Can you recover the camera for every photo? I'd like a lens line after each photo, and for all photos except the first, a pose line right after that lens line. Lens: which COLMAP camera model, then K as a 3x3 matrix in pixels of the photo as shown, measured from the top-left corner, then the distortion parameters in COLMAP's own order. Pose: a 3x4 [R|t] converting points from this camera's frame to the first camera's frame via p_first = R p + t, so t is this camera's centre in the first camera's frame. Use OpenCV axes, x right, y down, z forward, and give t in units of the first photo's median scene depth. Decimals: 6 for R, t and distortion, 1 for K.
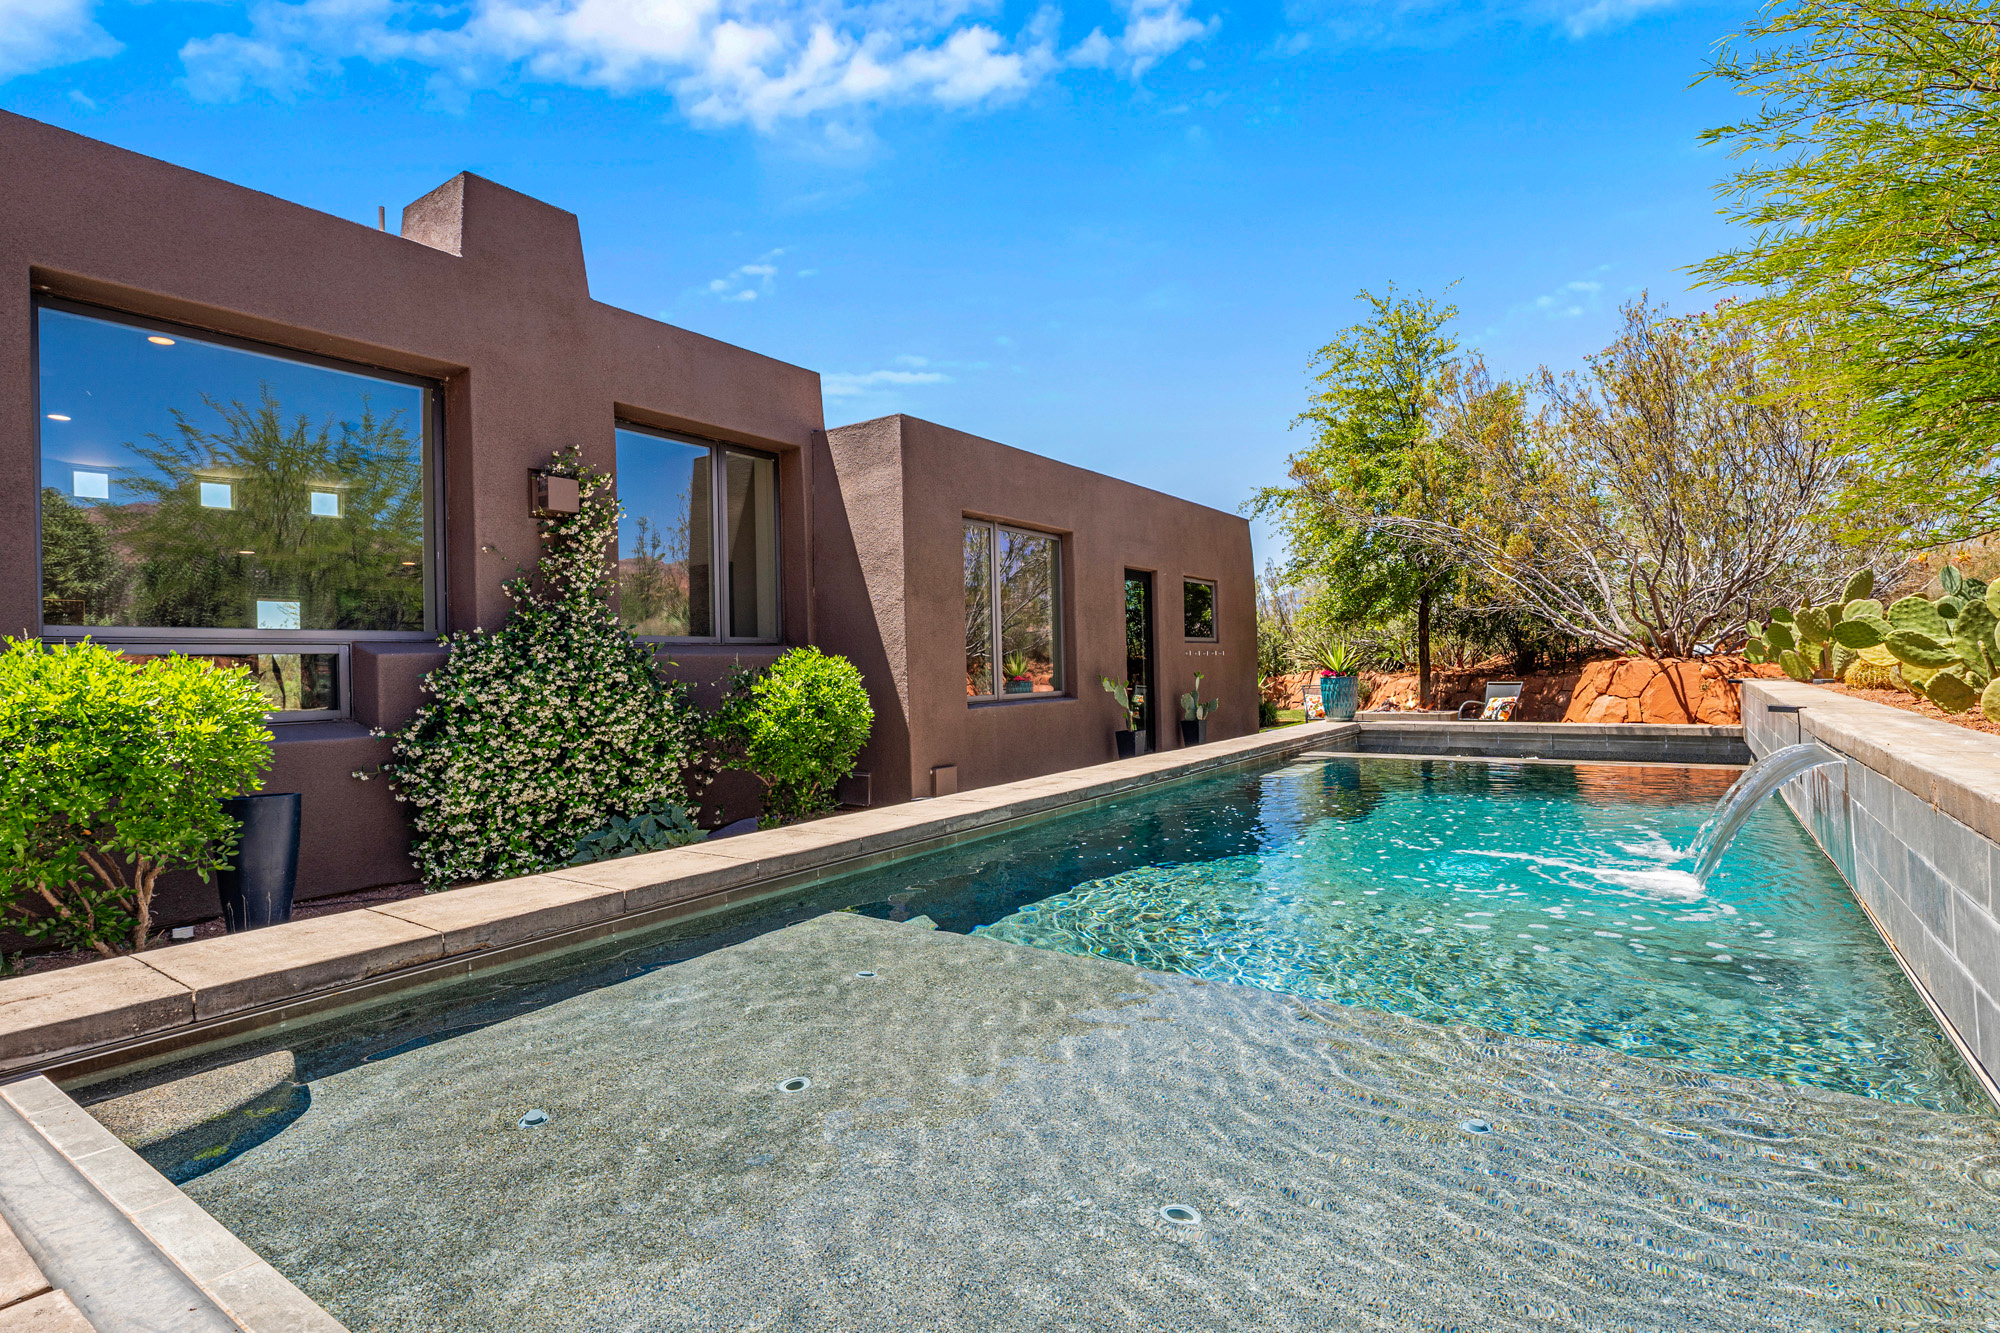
lens RADIAL K [[981.5, 0, 1000.8], [0, 981.5, 624.8], [0, 0, 1]] dist [0.001433, -0.000321]
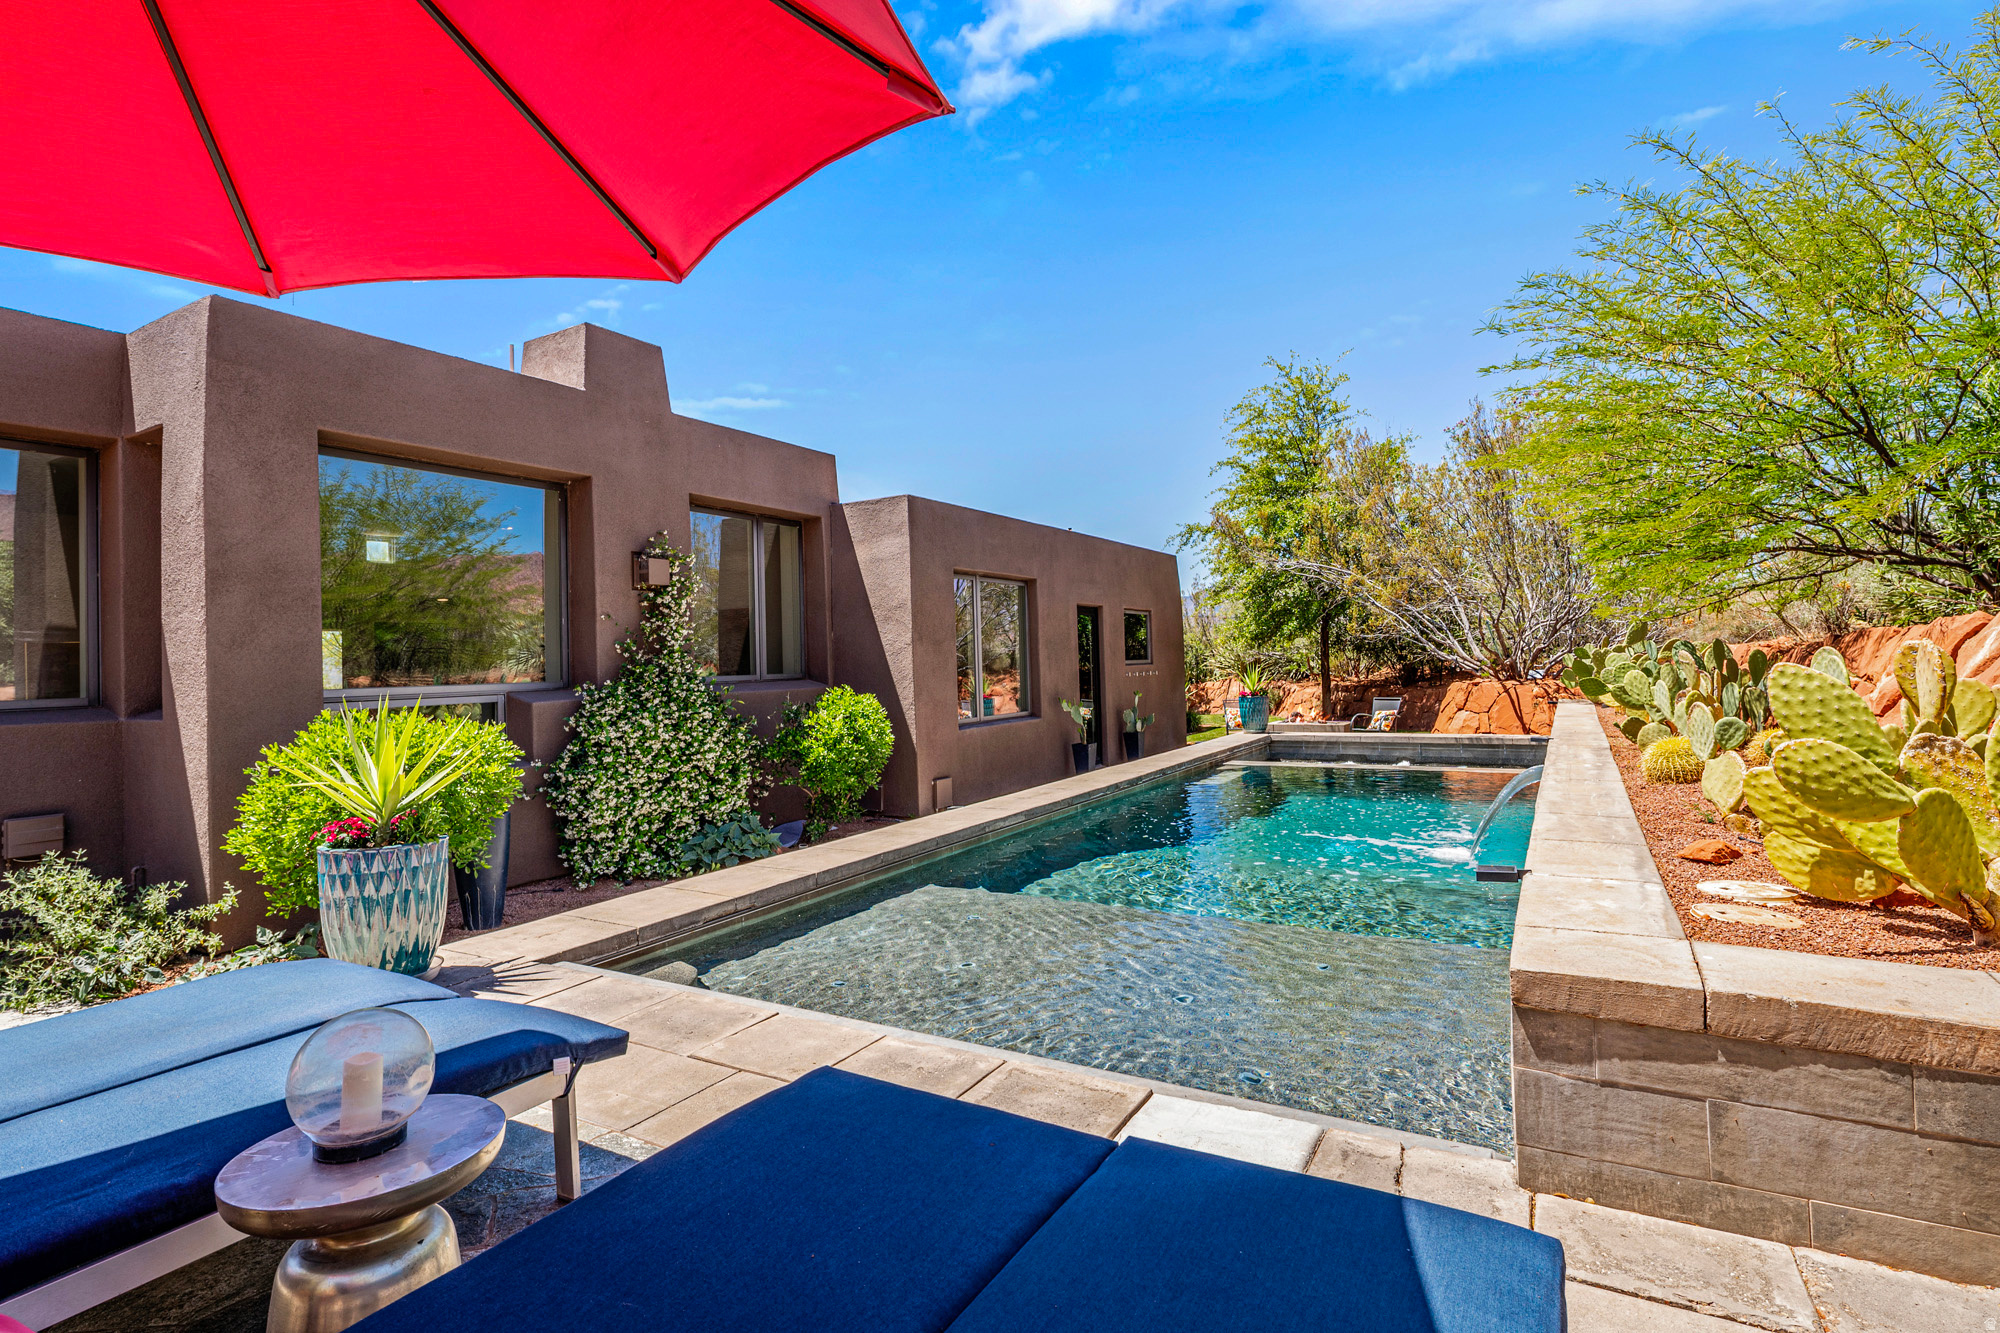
lens RADIAL K [[964.1, 0, 996.7], [0, 964.1, 601.7], [0, 0, 1]] dist [-0.002090, -0.000175]
pose [[0.997414, -0.002165, 0.071833, -0.077507], [0.003865, 0.999716, -0.023533, -0.049933], [-0.071762, 0.023750, 0.997139, -0.225522]]
